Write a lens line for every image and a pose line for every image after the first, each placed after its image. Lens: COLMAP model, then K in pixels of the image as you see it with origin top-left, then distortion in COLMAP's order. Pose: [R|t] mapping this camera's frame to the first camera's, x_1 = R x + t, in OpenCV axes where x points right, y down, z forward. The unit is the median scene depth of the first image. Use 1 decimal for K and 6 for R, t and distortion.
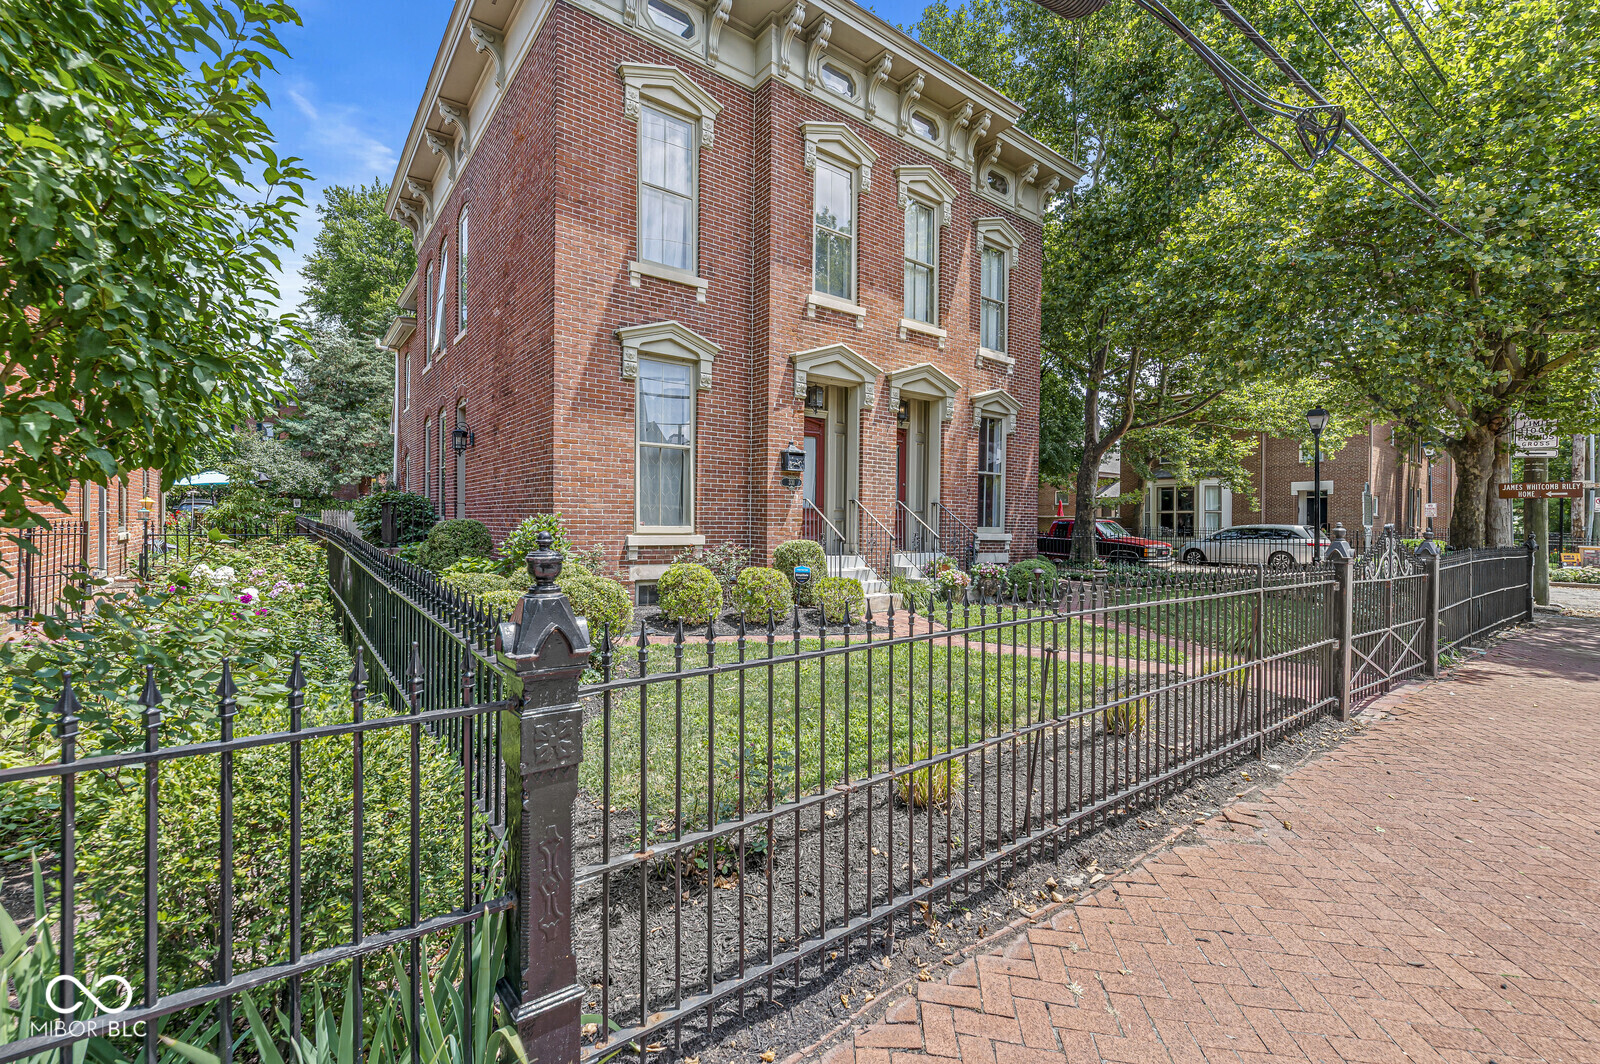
lens RADIAL K [[685.6, 0, 799.0], [0, 685.6, 529.1], [0, 0, 1]] dist [-0.000585, -0.000365]
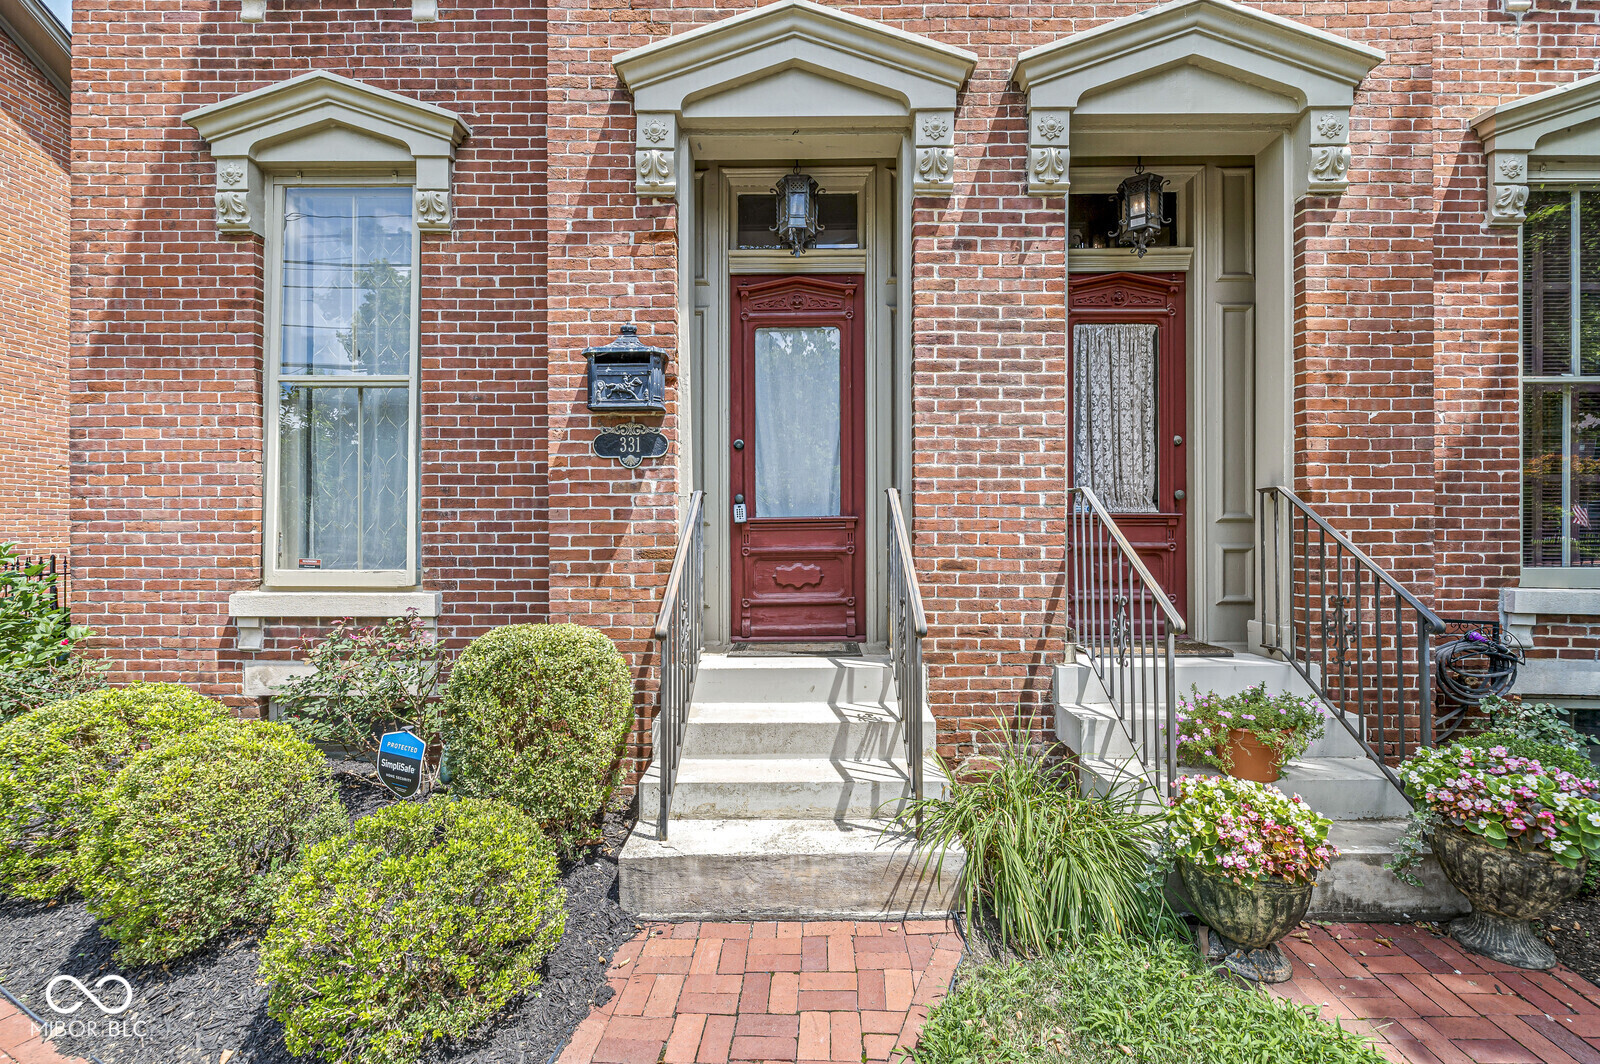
lens RADIAL K [[685.6, 0, 801.9], [0, 685.6, 529.5], [0, 0, 1]] dist [-0.000585, -0.000365]
pose [[0.787155, -0.014935, -0.616574, 0.239109], [0.002459, 0.999775, -0.021078, -0.016304], [0.616750, 0.015076, 0.787015, 0.702420]]
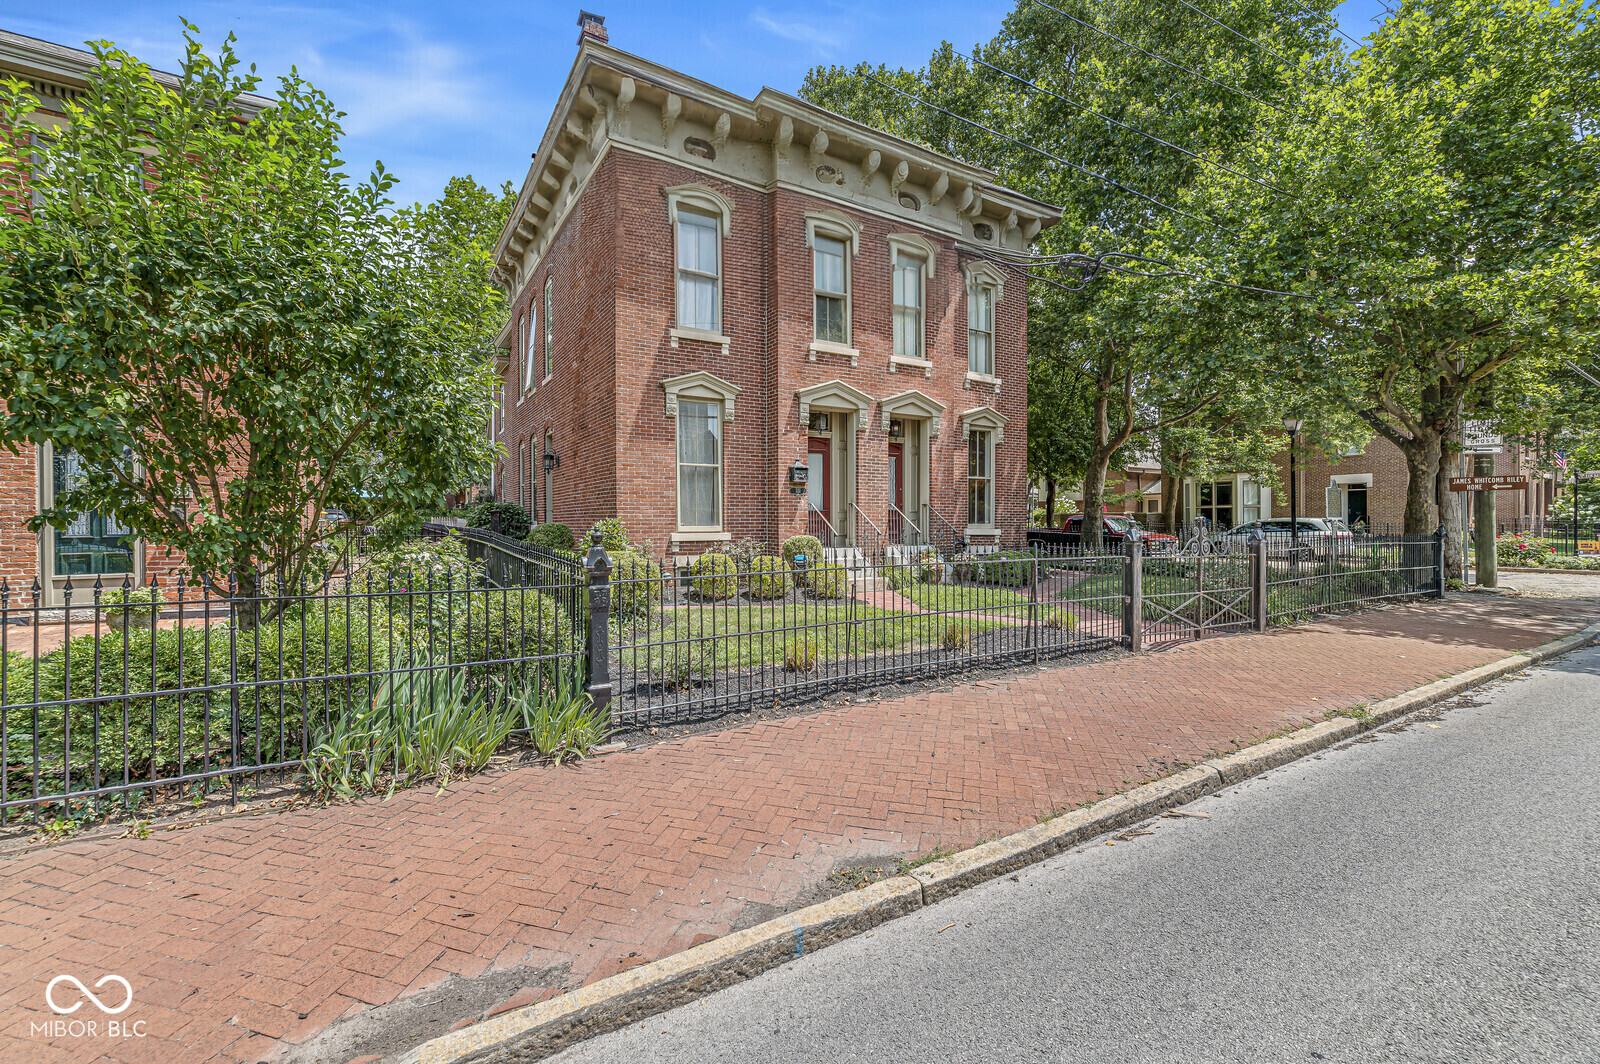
lens RADIAL K [[685.6, 0, 799.1], [0, 685.6, 527.7], [0, 0, 1]] dist [-0.000585, -0.000365]
pose [[0.995000, -0.013262, -0.098995, 0.104766], [0.013029, 0.999911, -0.003000, 0.004392], [0.099026, 0.001695, 0.995083, -0.245829]]
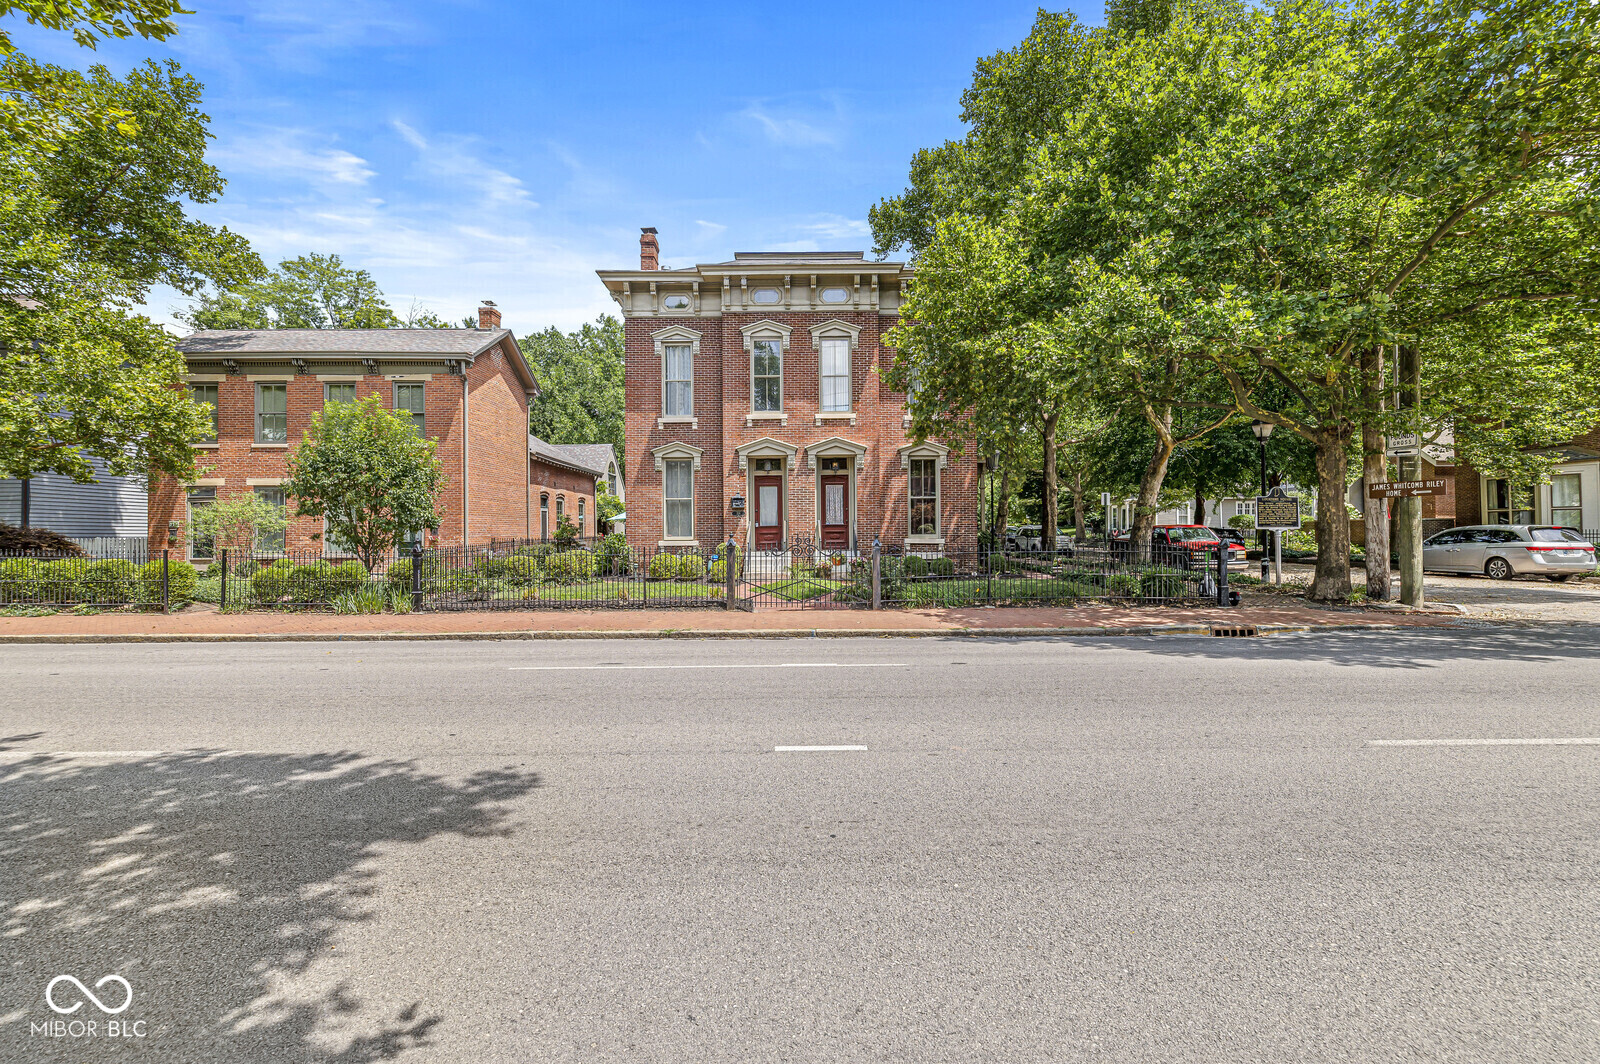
lens RADIAL K [[685.6, 0, 802.3], [0, 685.6, 524.1], [0, 0, 1]] dist [-0.000585, -0.000365]
pose [[0.793167, -0.024461, -0.608513, 1.175470], [0.010009, 0.999582, -0.027135, 0.015054], [0.608922, 0.015432, 0.793080, -0.382983]]
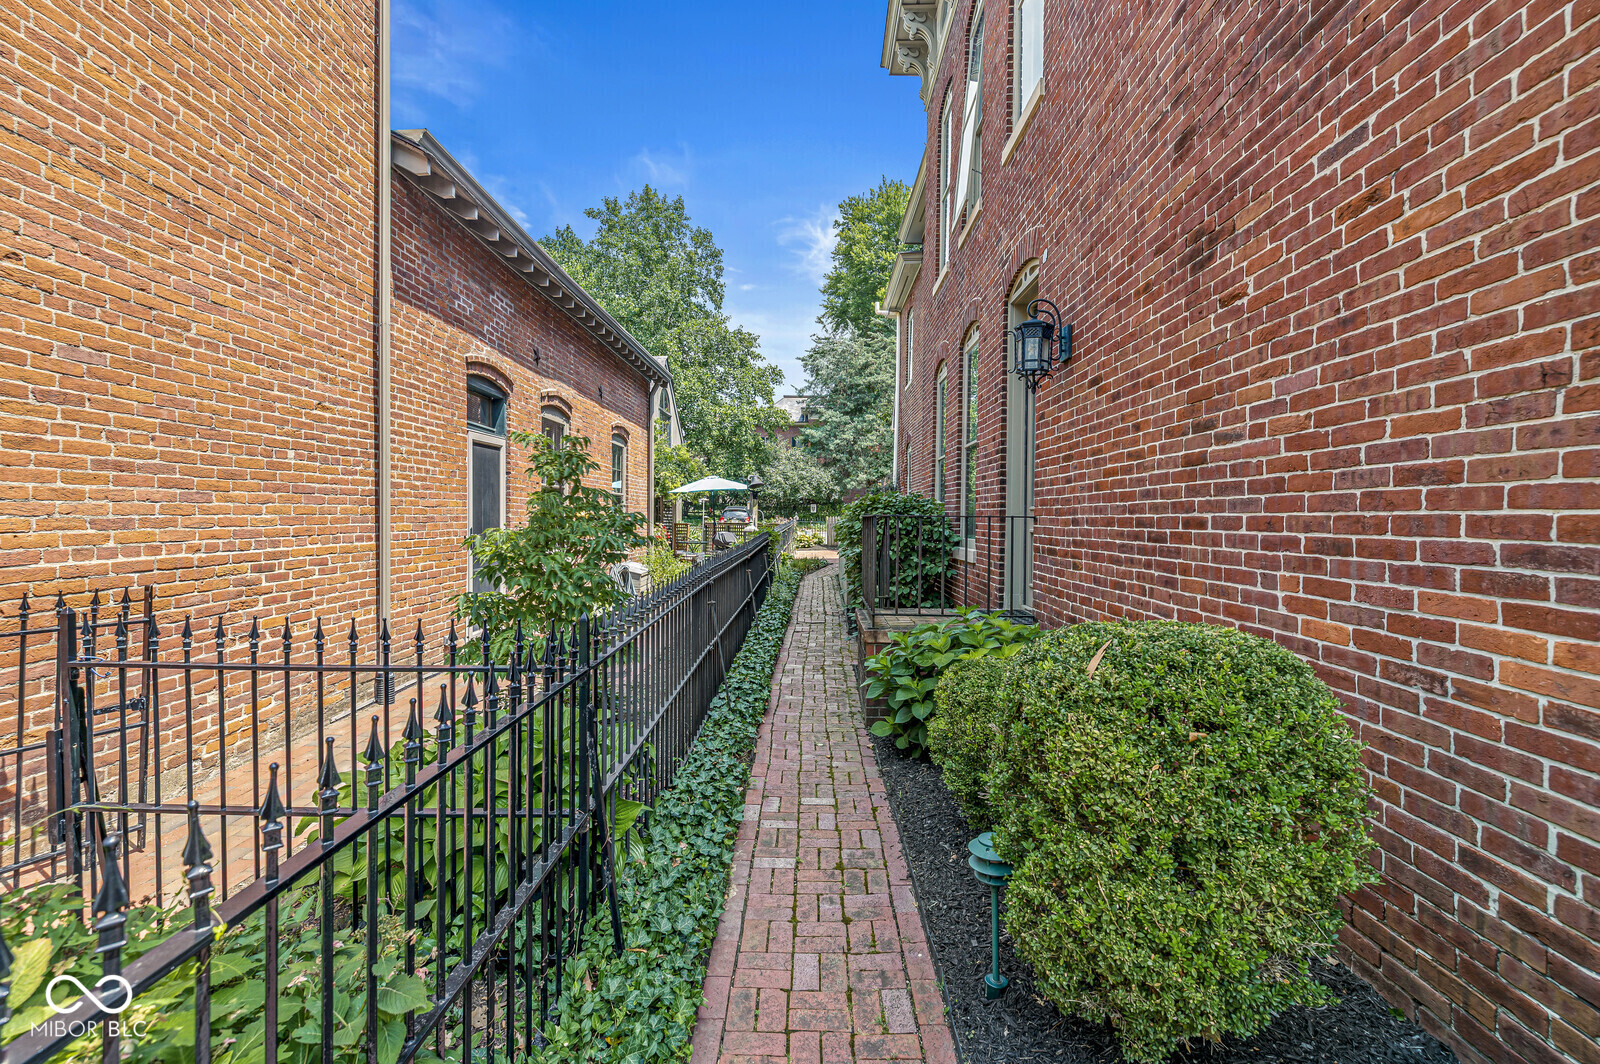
lens RADIAL K [[685.6, 0, 799.9], [0, 685.6, 525.1], [0, 0, 1]] dist [-0.000585, -0.000365]
pose [[0.780179, 0.005351, -0.625534, -0.368929], [-0.009395, 0.999951, -0.003164, -0.032908], [0.625486, 0.008345, 0.780191, 0.645720]]
